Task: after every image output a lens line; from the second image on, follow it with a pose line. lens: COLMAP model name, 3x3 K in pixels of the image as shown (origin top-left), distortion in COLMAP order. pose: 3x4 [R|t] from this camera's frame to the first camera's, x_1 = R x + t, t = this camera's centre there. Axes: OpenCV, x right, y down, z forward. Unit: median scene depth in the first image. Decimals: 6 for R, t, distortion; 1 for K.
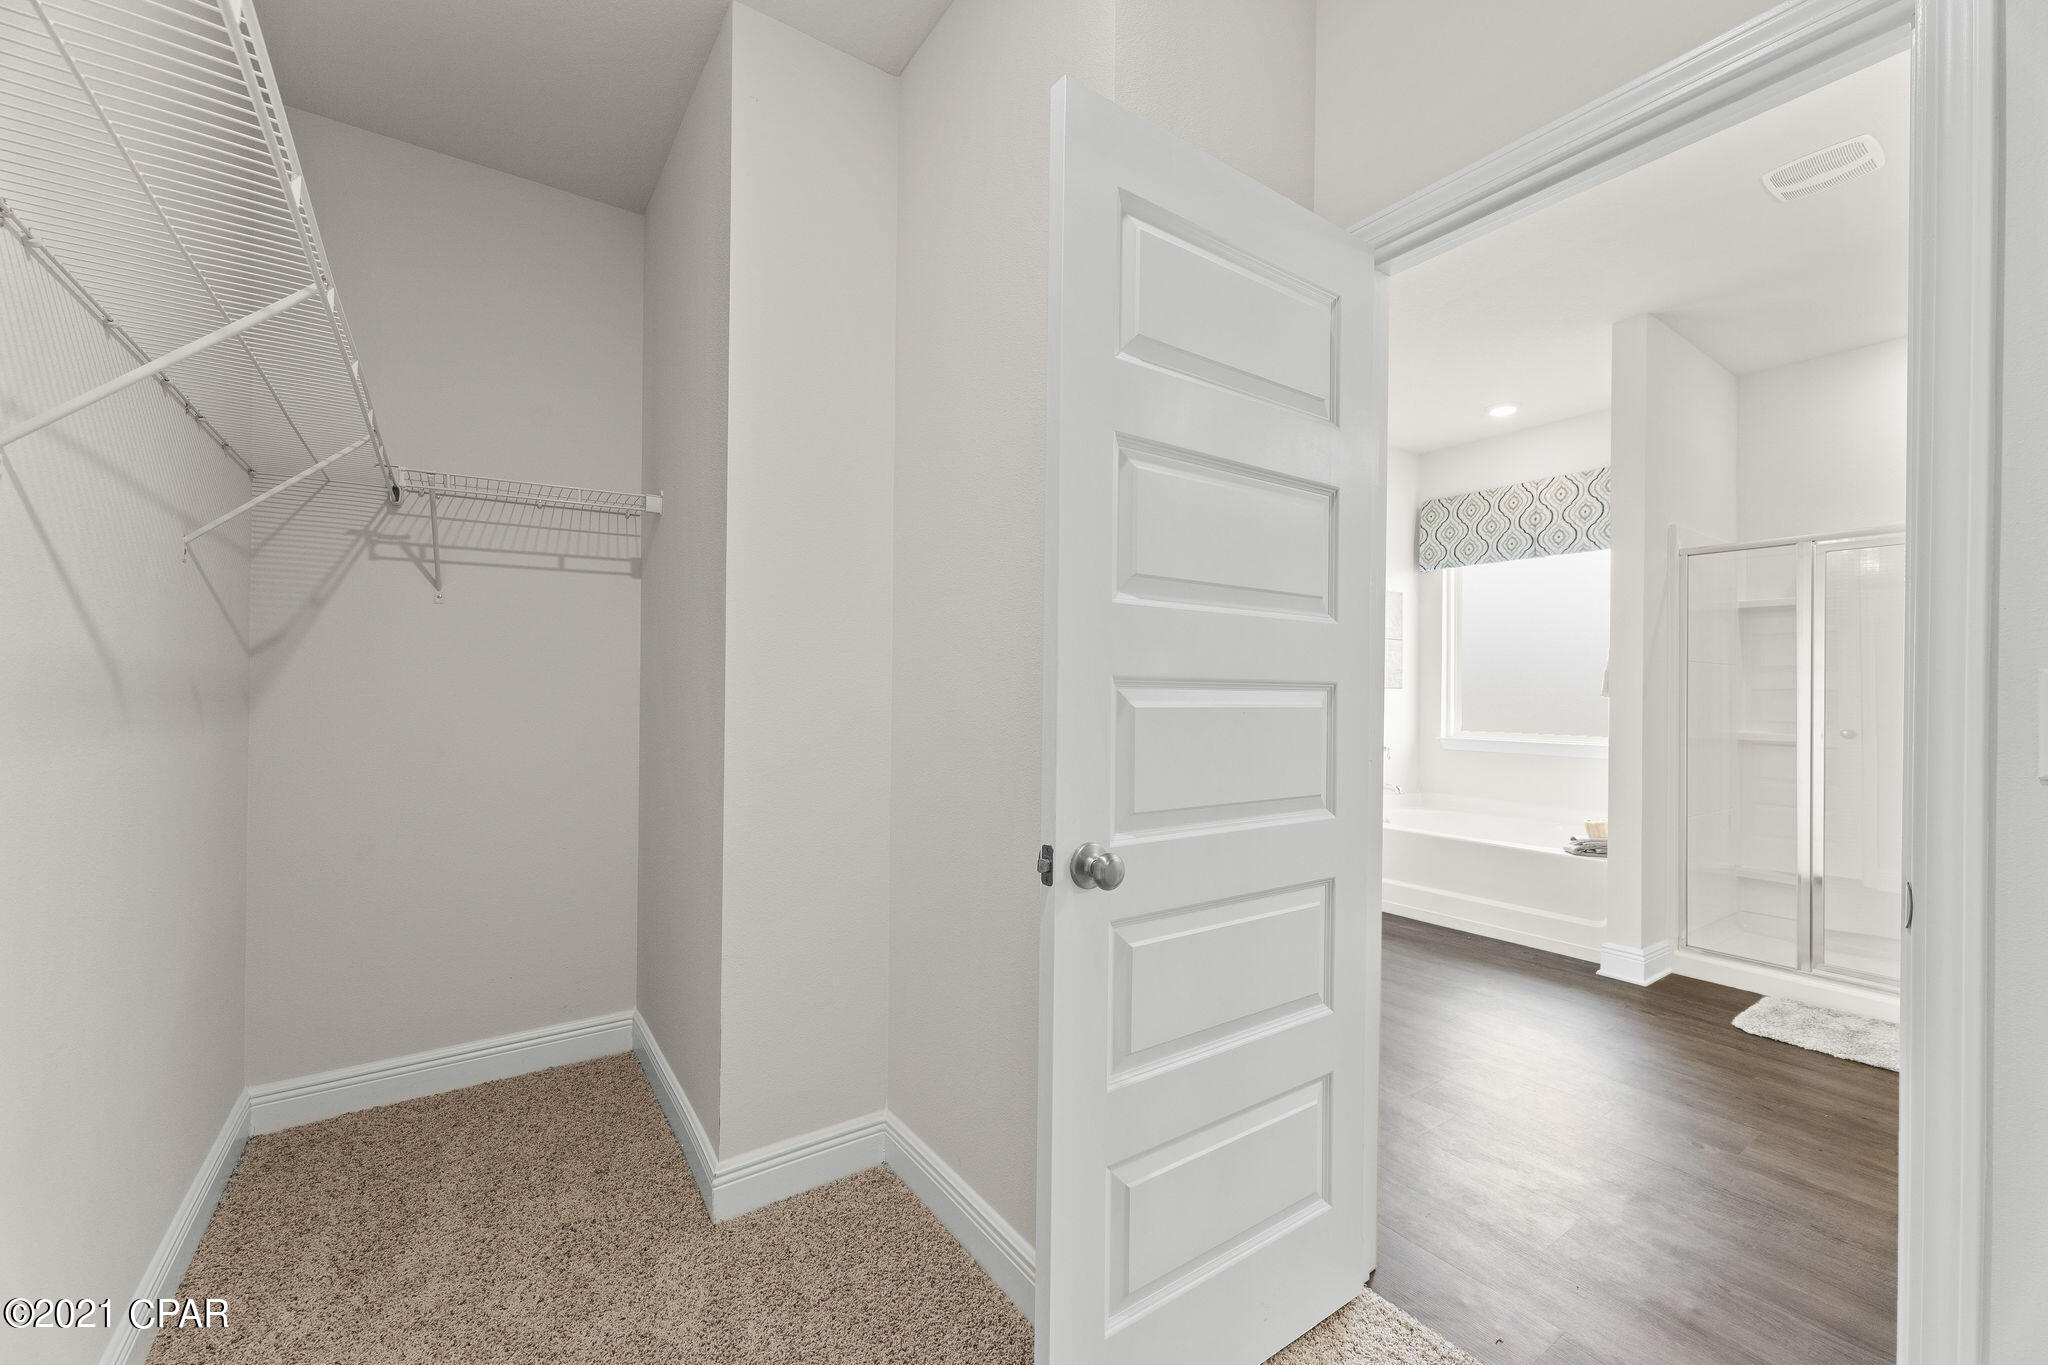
lens RADIAL K [[825.7, 0, 1024.0], [0, 825.7, 682.5], [0, 0, 1]] dist [-0.000743, -0.000082]
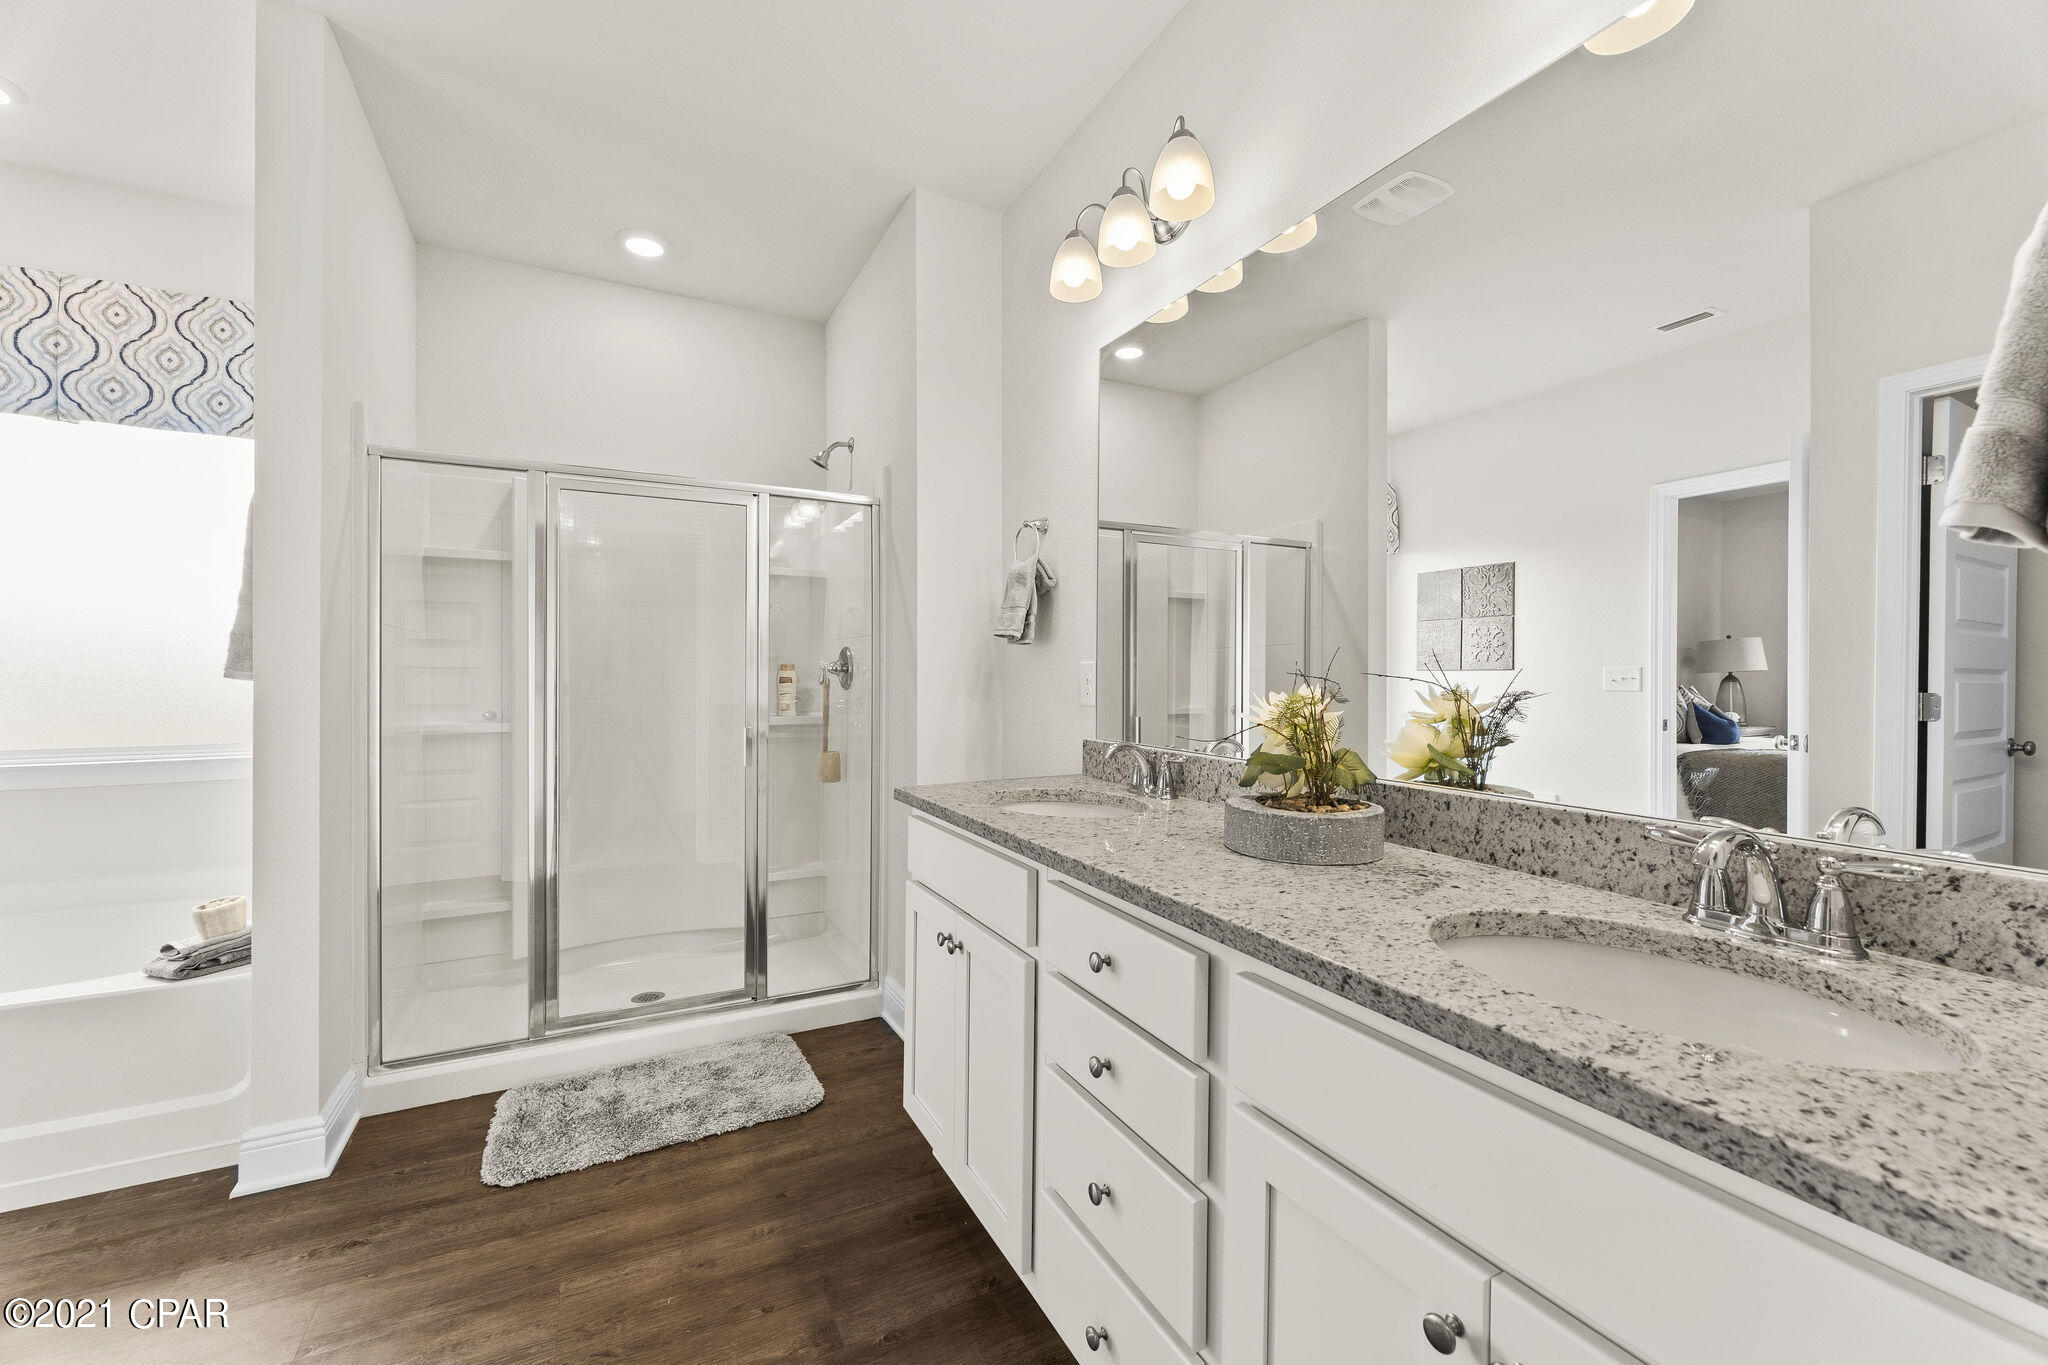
lens RADIAL K [[825.7, 0, 1024.0], [0, 825.7, 682.5], [0, 0, 1]] dist [-0.000743, -0.000082]
pose [[0.132100, -0.015820, 0.991110, 0.225430], [-0.011186, 0.999785, 0.017449, 0.003371], [-0.991173, -0.013392, 0.131894, 0.404504]]
